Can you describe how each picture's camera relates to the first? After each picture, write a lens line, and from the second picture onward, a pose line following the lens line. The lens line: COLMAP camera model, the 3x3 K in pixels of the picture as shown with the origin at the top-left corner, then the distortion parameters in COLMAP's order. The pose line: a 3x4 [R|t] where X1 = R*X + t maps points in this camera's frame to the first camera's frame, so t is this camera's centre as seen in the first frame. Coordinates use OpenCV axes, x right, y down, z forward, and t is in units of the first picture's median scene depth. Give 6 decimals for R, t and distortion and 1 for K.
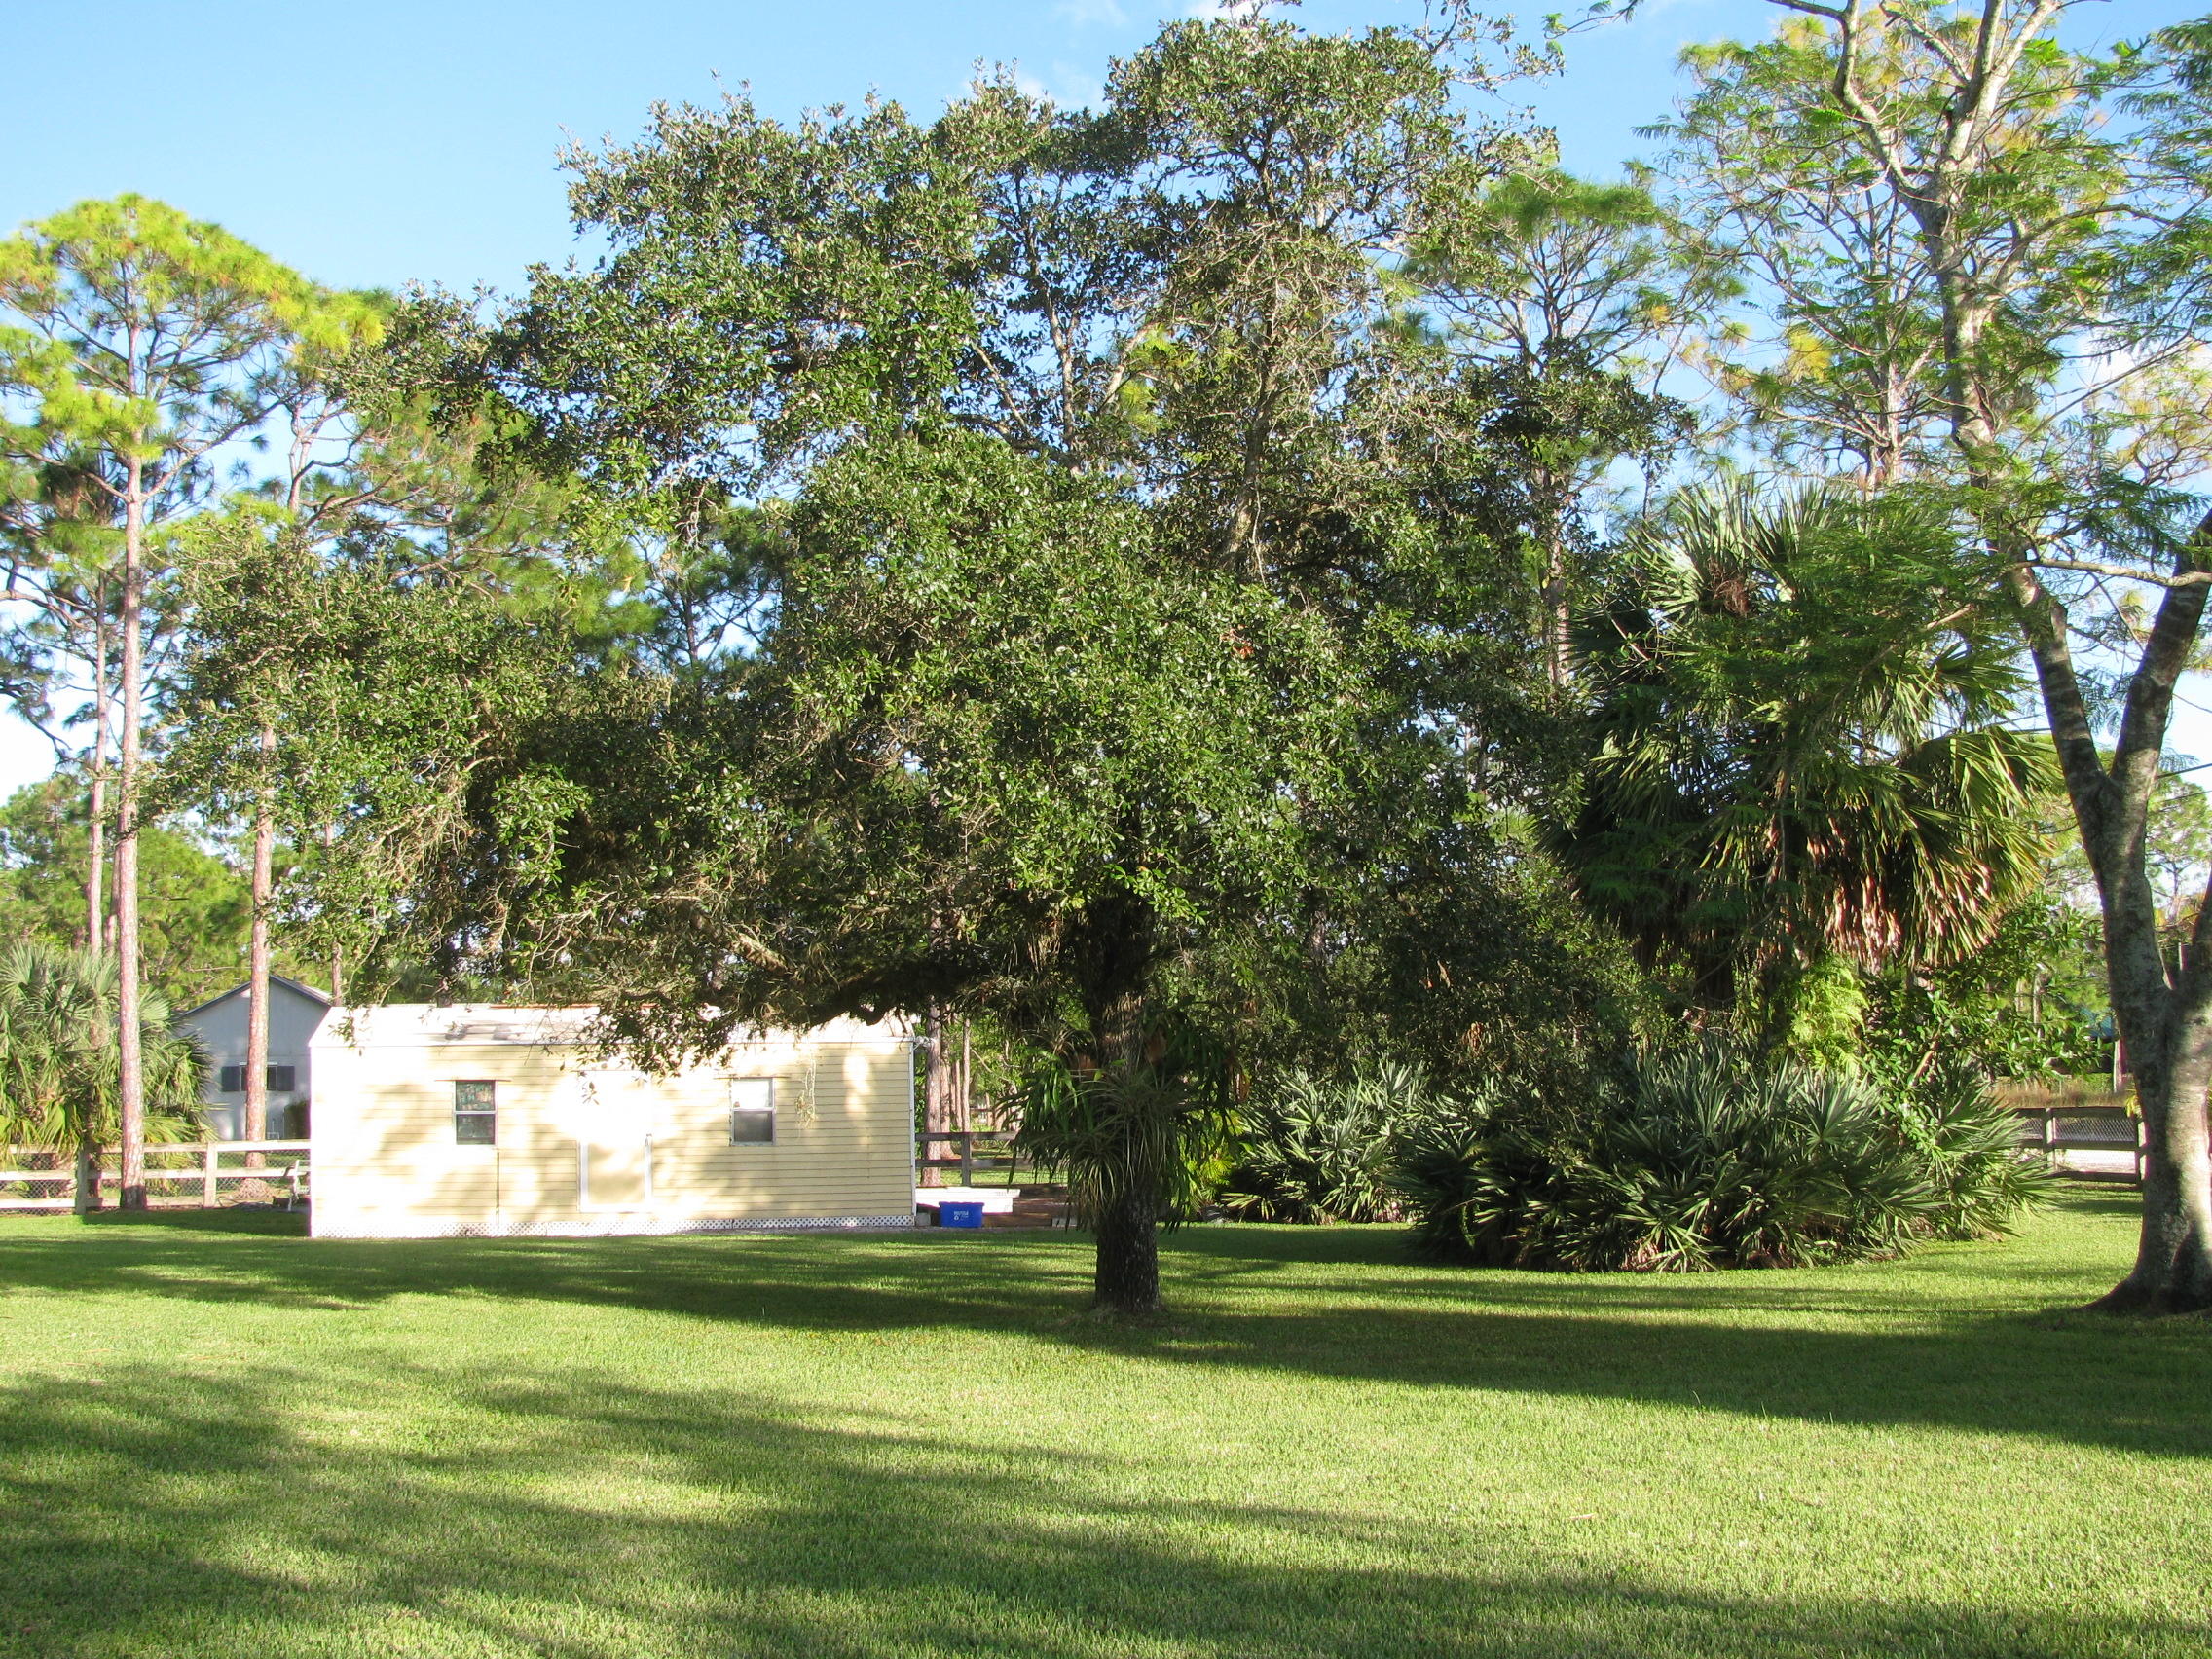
lens RADIAL K [[2689.8, 0, 1106.0], [0, 2689.8, 829.5], [0, 0, 1]] dist [-0.016676, -0.068972]
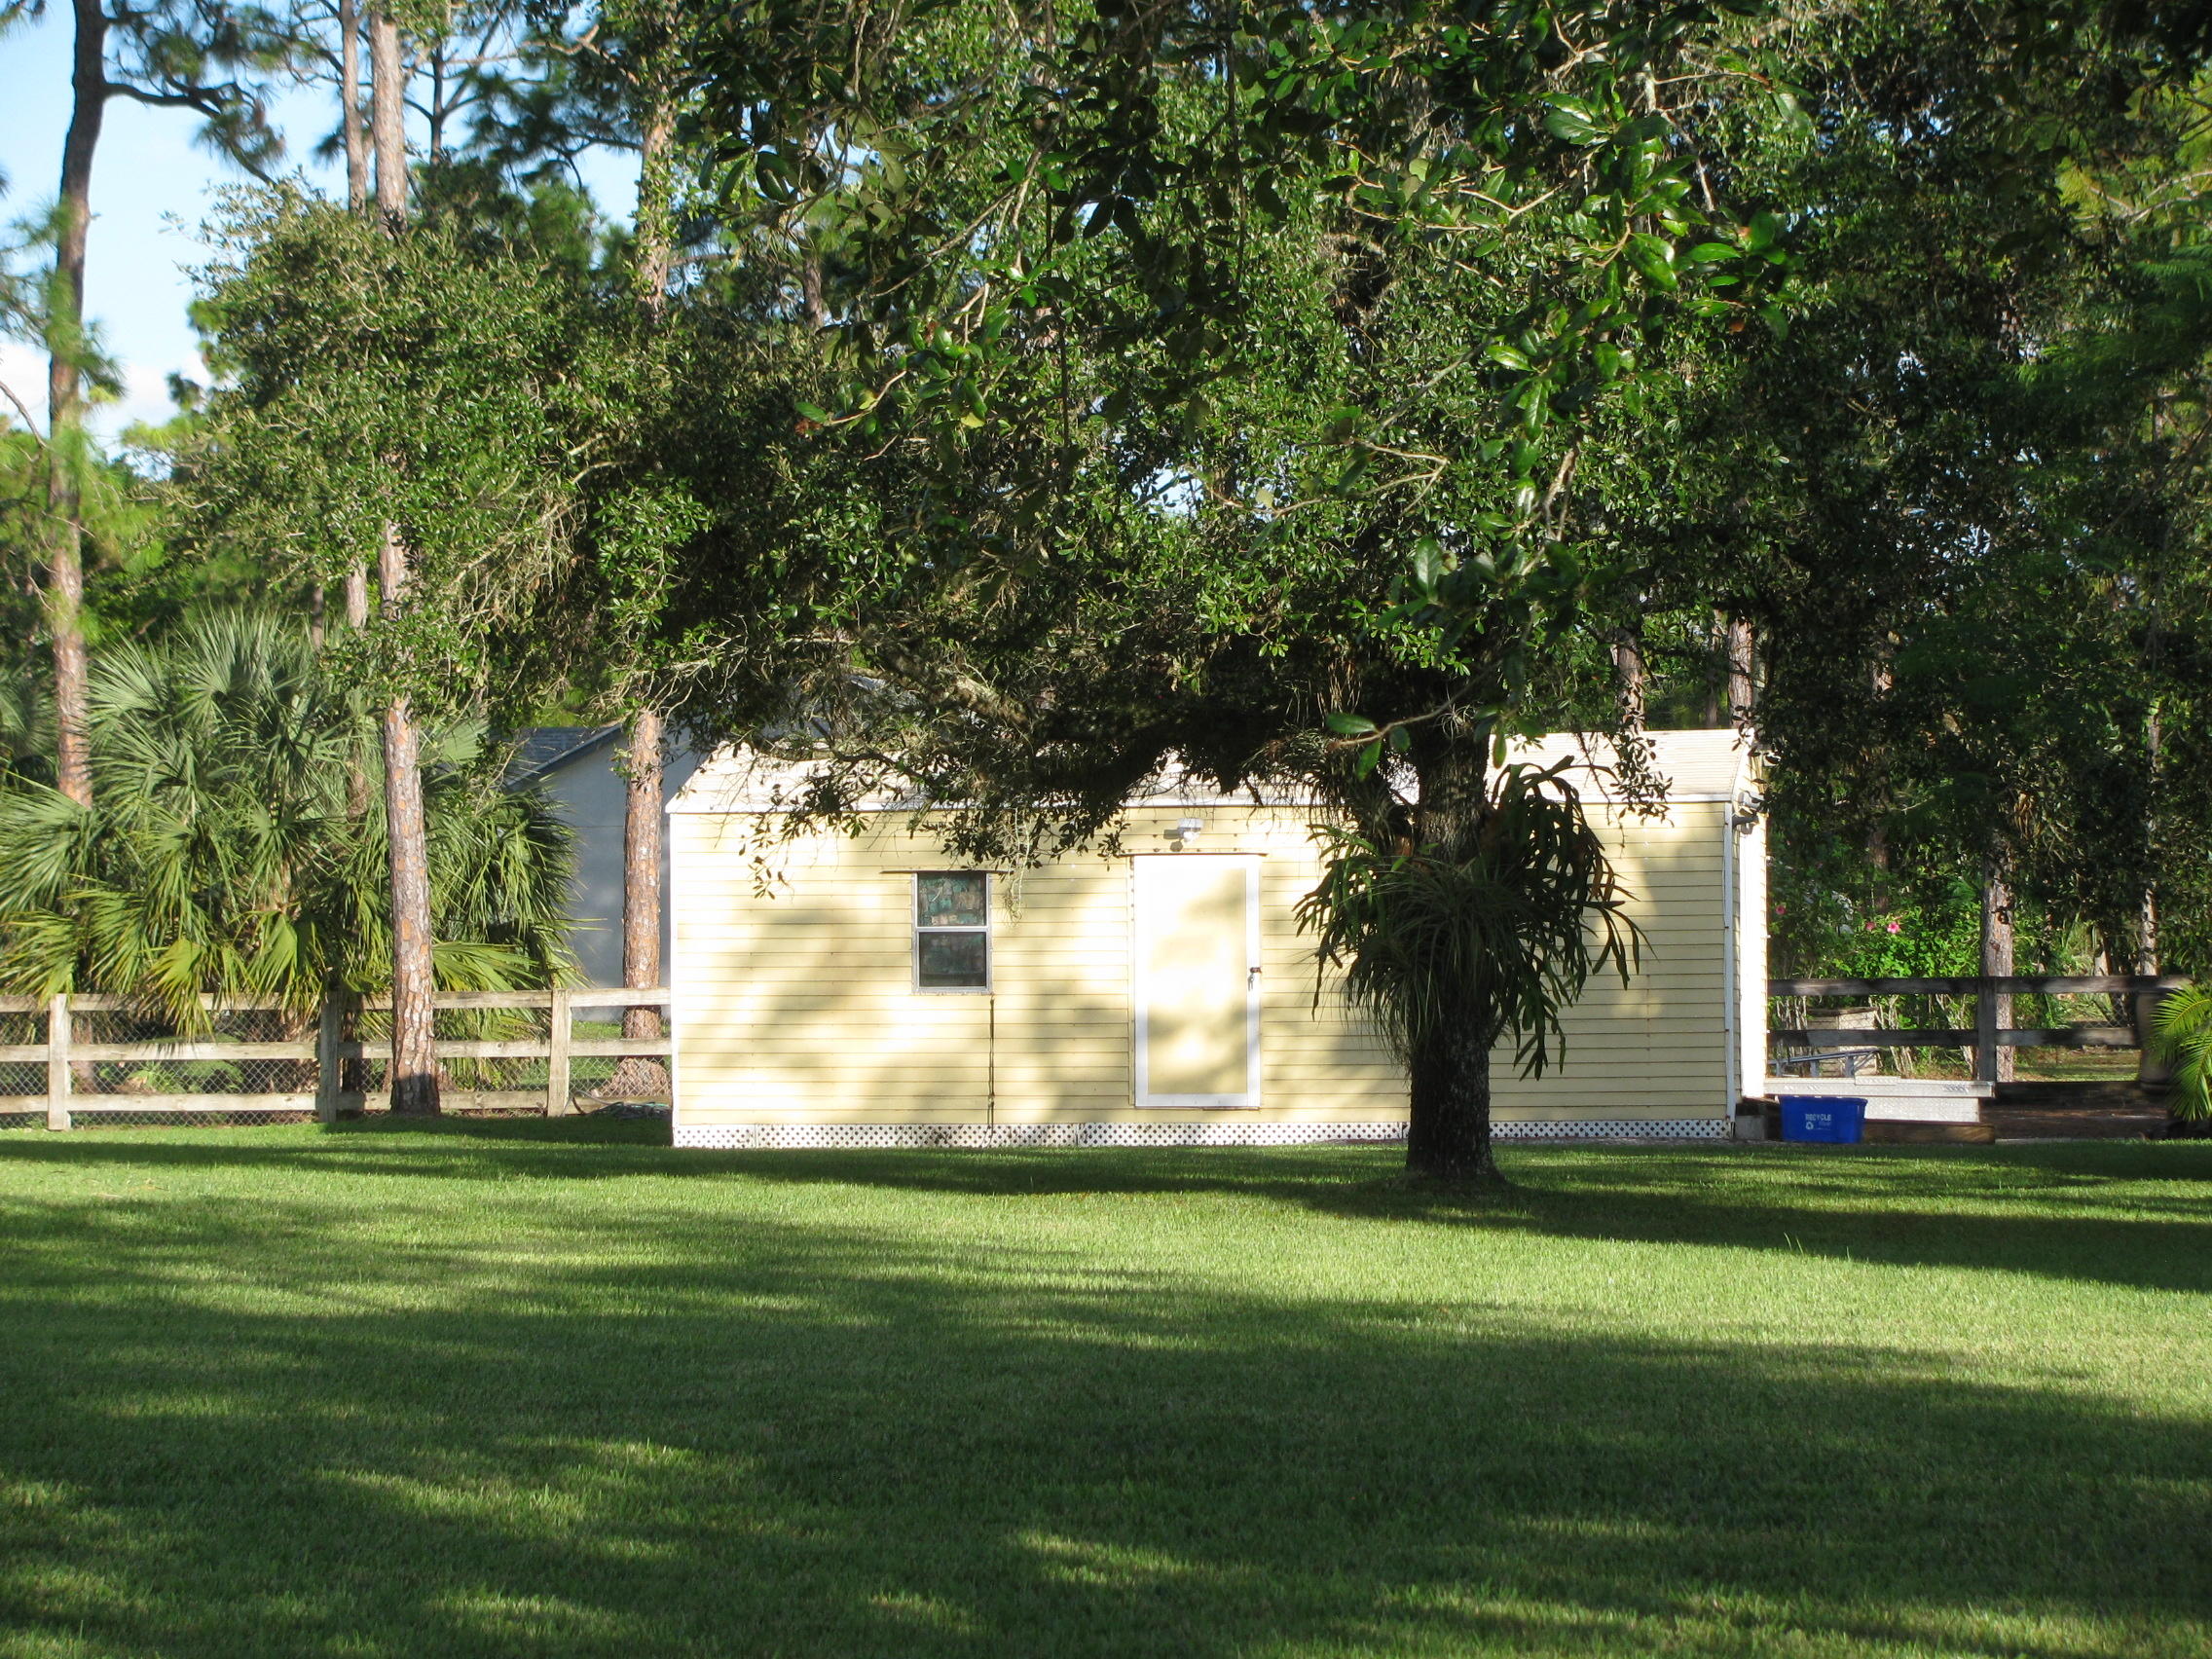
lens RADIAL K [[6526.9, 0, 1106.0], [0, 6526.9, 829.5], [0, 0, 1]] dist [0.111883, 1.509289]
pose [[0.965445, 0.002420, -0.260596, 0.108388], [0.019654, 0.996433, 0.082066, -0.019330], [0.259865, -0.084352, 0.961954, -0.214426]]
